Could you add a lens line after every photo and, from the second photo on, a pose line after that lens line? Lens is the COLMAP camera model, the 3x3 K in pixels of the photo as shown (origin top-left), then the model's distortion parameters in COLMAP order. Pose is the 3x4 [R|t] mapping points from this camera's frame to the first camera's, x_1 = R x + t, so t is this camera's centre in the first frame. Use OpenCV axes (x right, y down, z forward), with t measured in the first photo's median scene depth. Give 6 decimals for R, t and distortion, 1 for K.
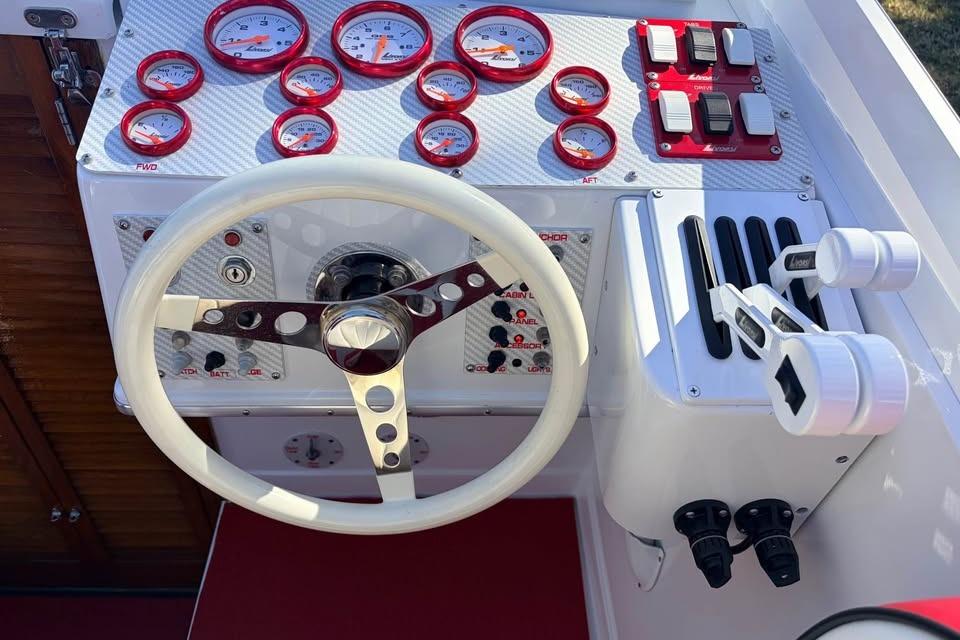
lens RADIAL K [[735.5, 0, 480.0], [0, 735.5, 320.0], [0, 0, 1]] dist [0.014963, -0.001719]
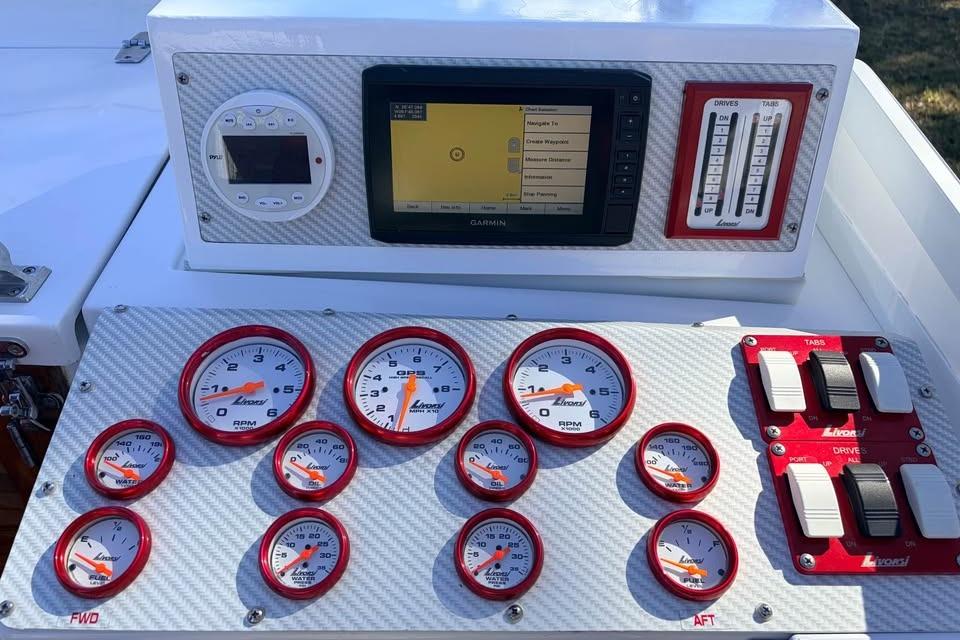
lens RADIAL K [[732.1, 0, 484.5], [0, 732.1, 321.9], [0, 0, 1]] dist [0.048470, -0.060368]
pose [[0.999020, -0.019017, -0.039978, -0.024782], [0.015305, 0.995717, -0.091179, -0.390236], [0.041541, 0.090478, 0.995032, 0.249573]]
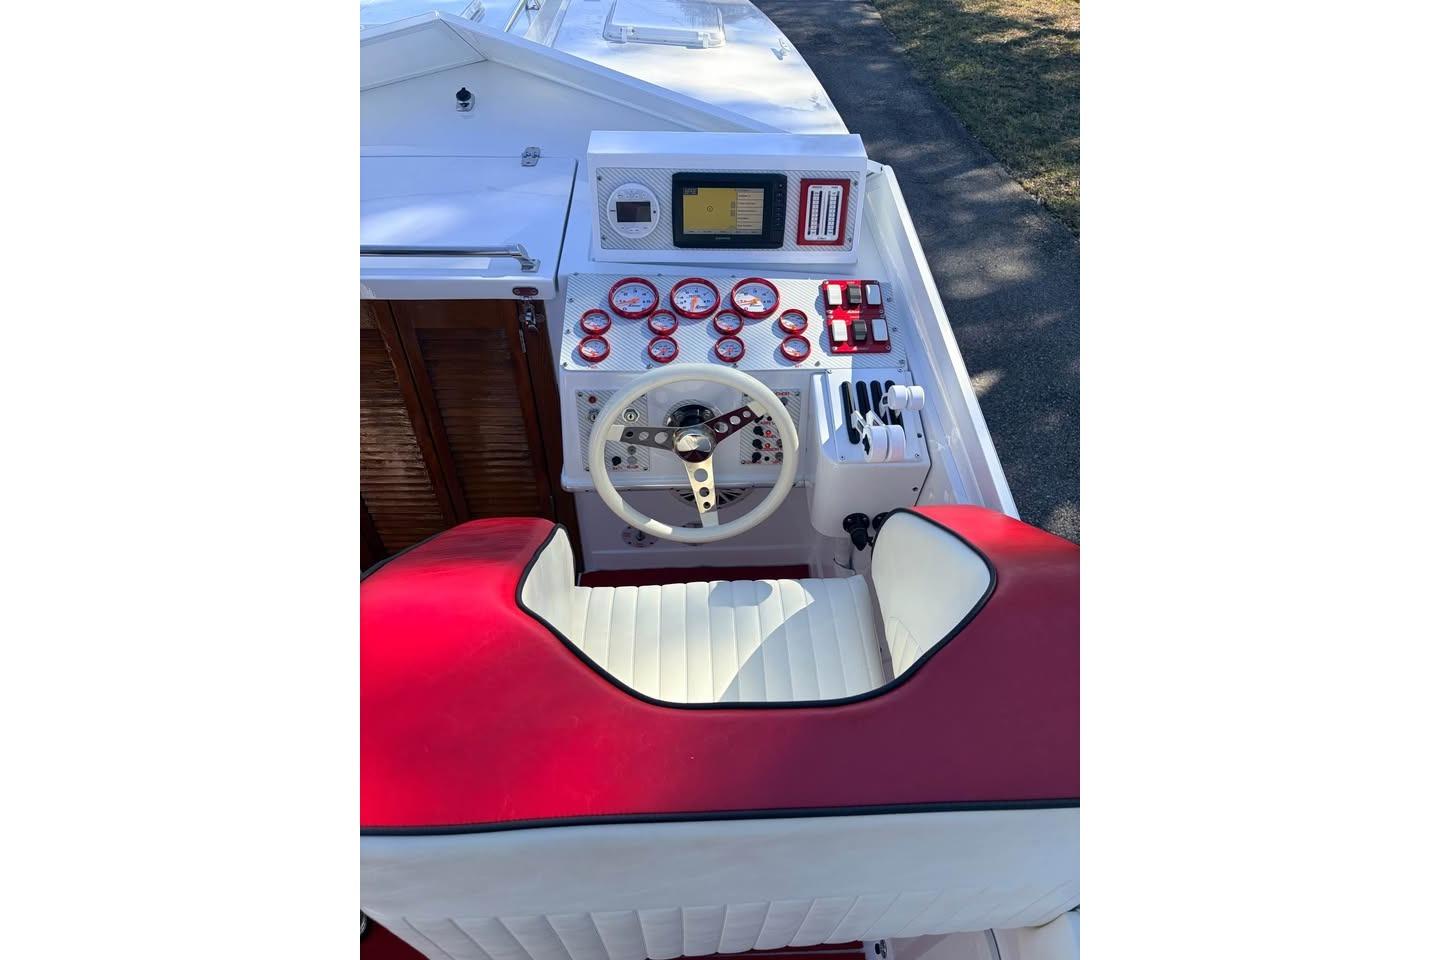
lens RADIAL K [[758.0, 0, 720.0], [0, 758.0, 480.0], [0, 0, 1]] dist [0.036427, -0.000164]
pose [[0.999364, -0.031360, -0.016955, -0.046594], [0.031288, 0.999500, -0.004484, 0.133235], [0.017087, 0.003951, 0.999846, -1.121513]]
